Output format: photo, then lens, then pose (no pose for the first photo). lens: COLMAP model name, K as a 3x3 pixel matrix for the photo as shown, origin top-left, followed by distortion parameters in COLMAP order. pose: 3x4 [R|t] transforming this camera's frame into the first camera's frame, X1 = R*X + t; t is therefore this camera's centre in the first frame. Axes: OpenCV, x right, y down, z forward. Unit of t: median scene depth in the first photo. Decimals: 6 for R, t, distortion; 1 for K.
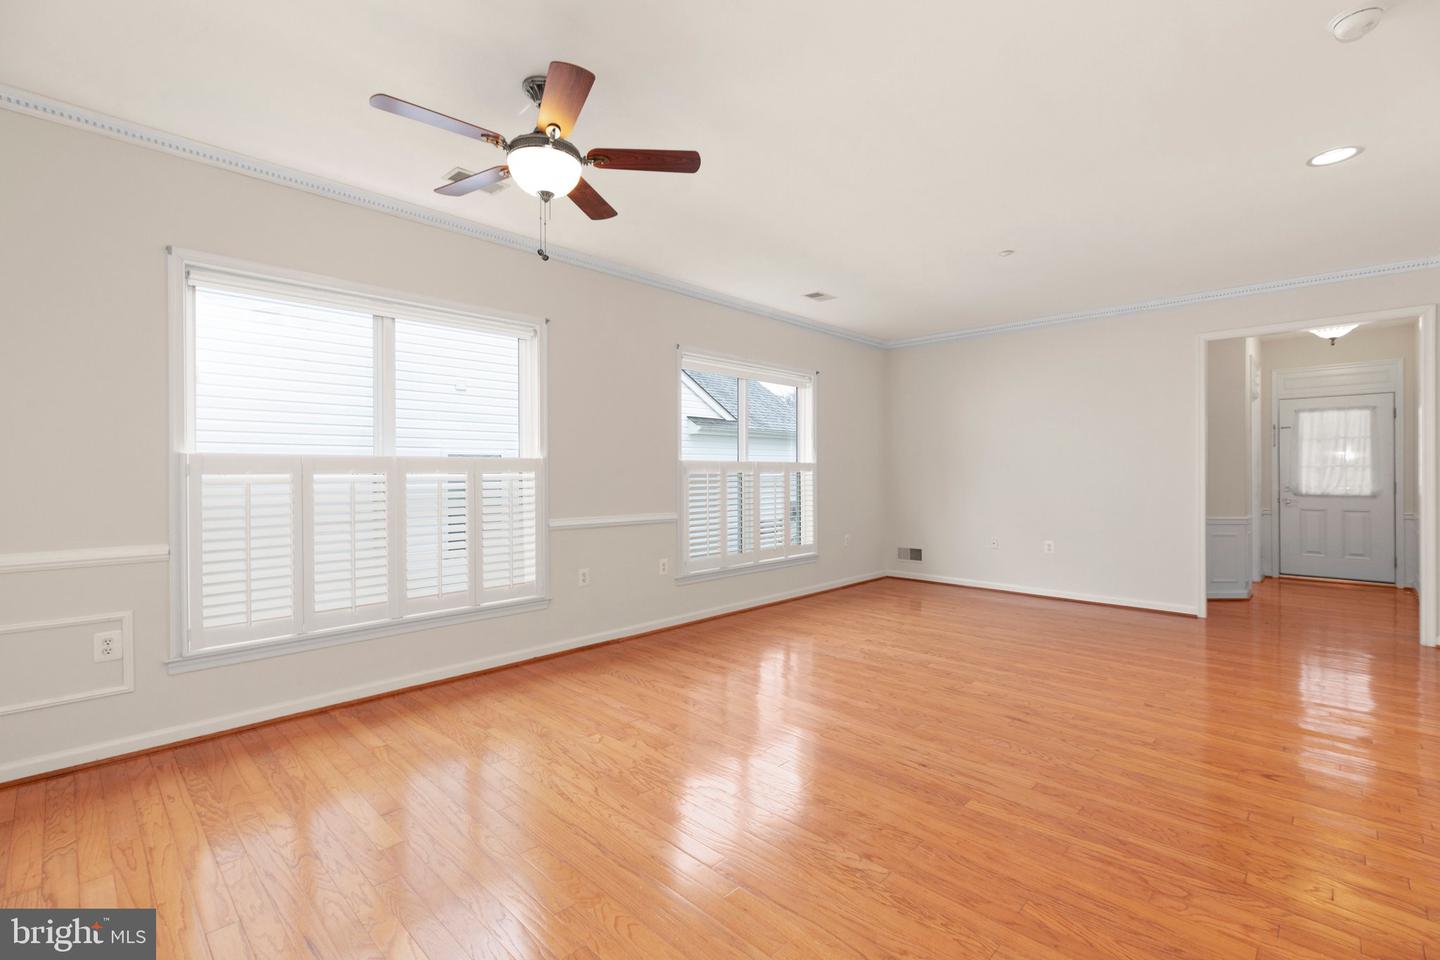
lens RADIAL K [[636.6, 0, 723.3], [0, 636.6, 471.0], [0, 0, 1]] dist [0.000419, 0.000131]
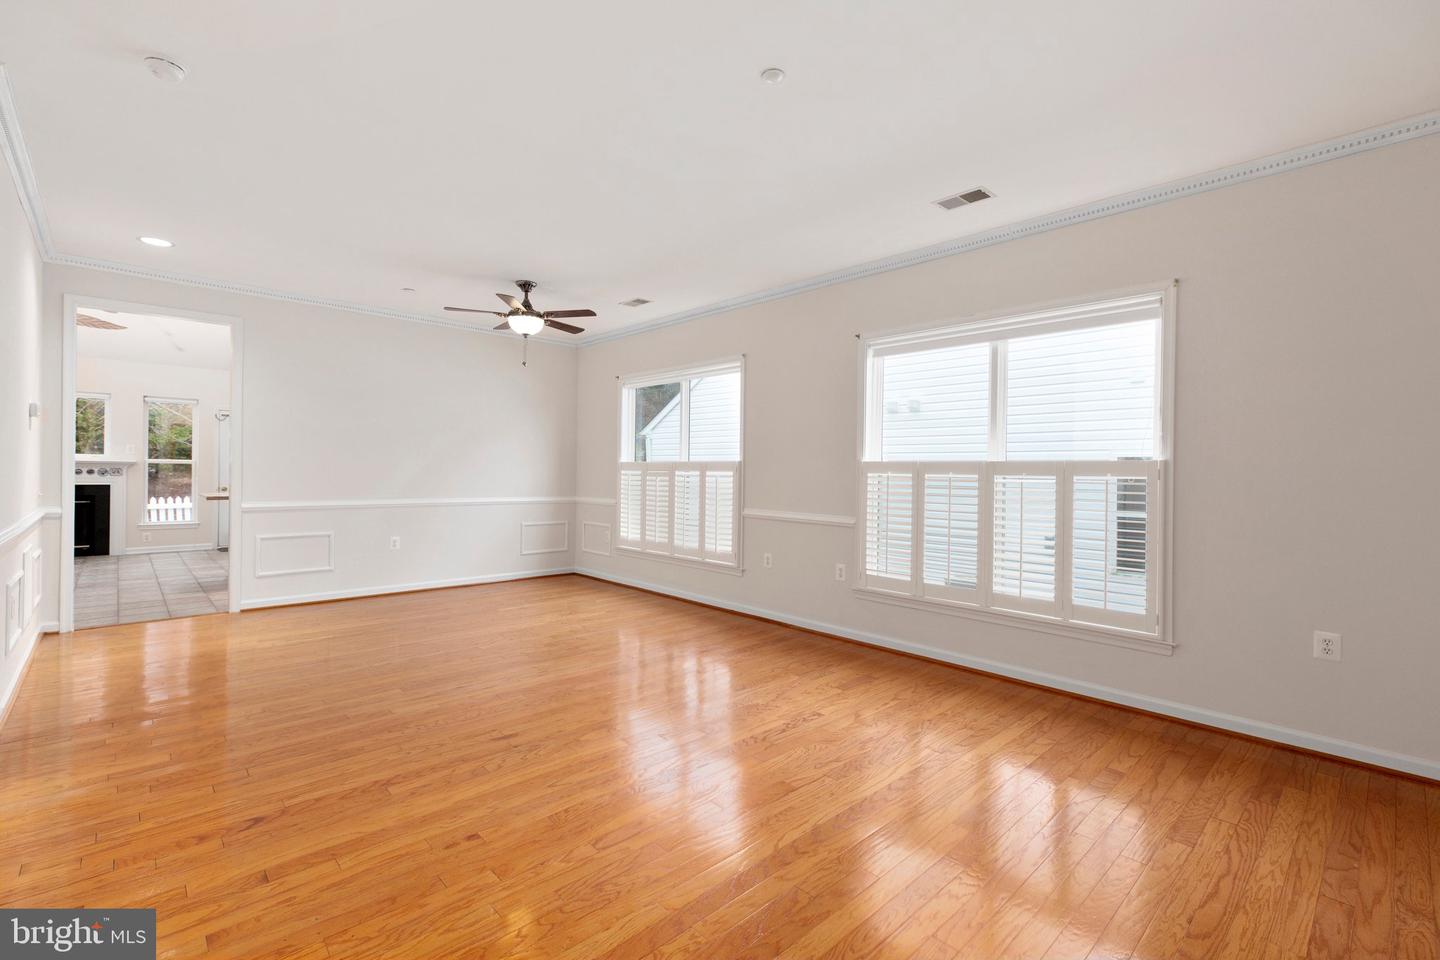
lens RADIAL K [[638.1, 0, 713.7], [0, 638.1, 470.2], [0, 0, 1]] dist [0.003170, 0.000327]
pose [[-0.053980, 0.000619, -0.998542, 1.172959], [-0.009044, 0.999958, 0.001109, -0.002309], [0.998501, 0.009090, -0.053972, 1.153431]]
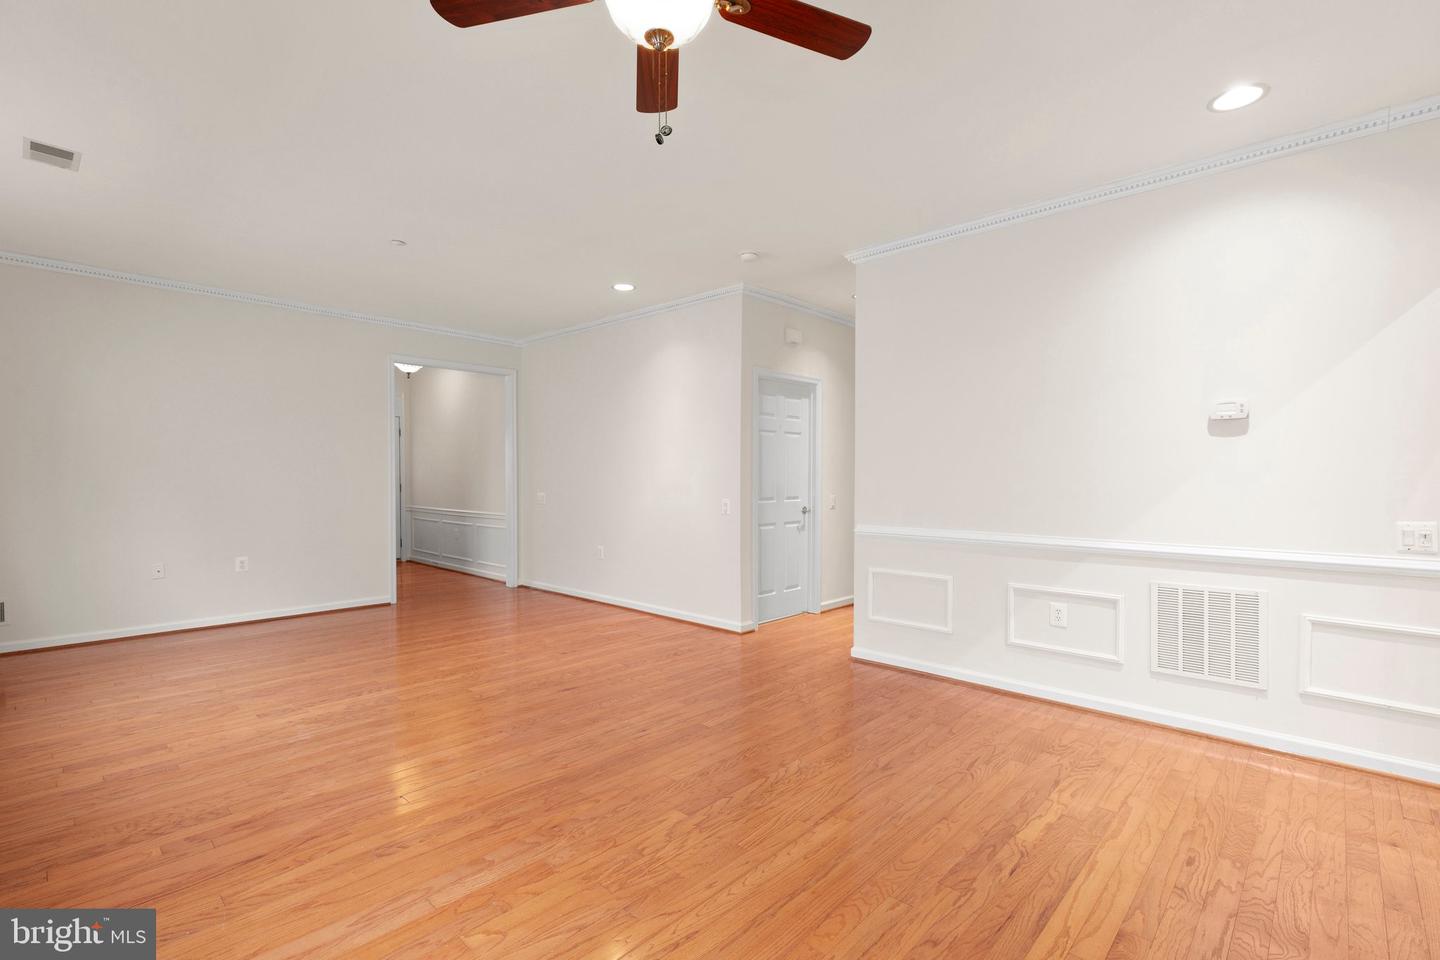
lens RADIAL K [[654.3, 0, 720.0], [0, 654.3, 480.0], [0, 0, 1]] dist [0.003869, 0.000187]
pose [[-0.017072, -0.003768, 0.999847, -0.632589], [-0.007620, 0.999964, 0.003639, -0.000261], [-0.999825, -0.007557, -0.017100, 0.635435]]
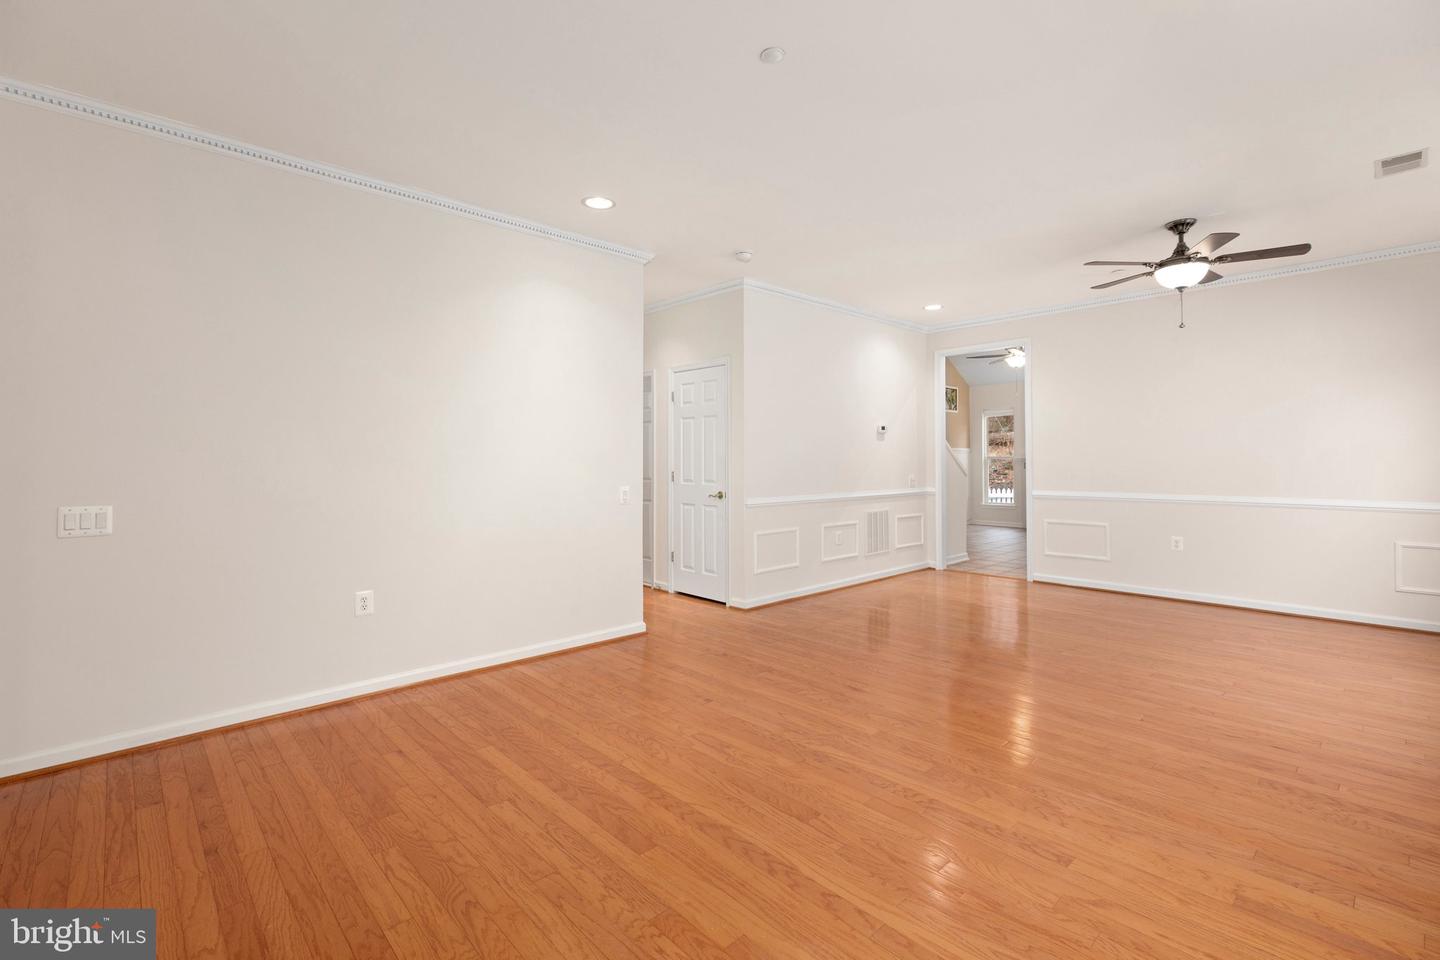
lens RADIAL K [[646.7, 0, 712.3], [0, 646.7, 456.3], [0, 0, 1]] dist [0.002634, -0.000104]
pose [[-0.997991, 0.007658, 0.062884, 0.541311], [0.007018, 0.999921, -0.010380, 0.001824], [-0.062958, -0.009917, -0.997967, 1.811858]]
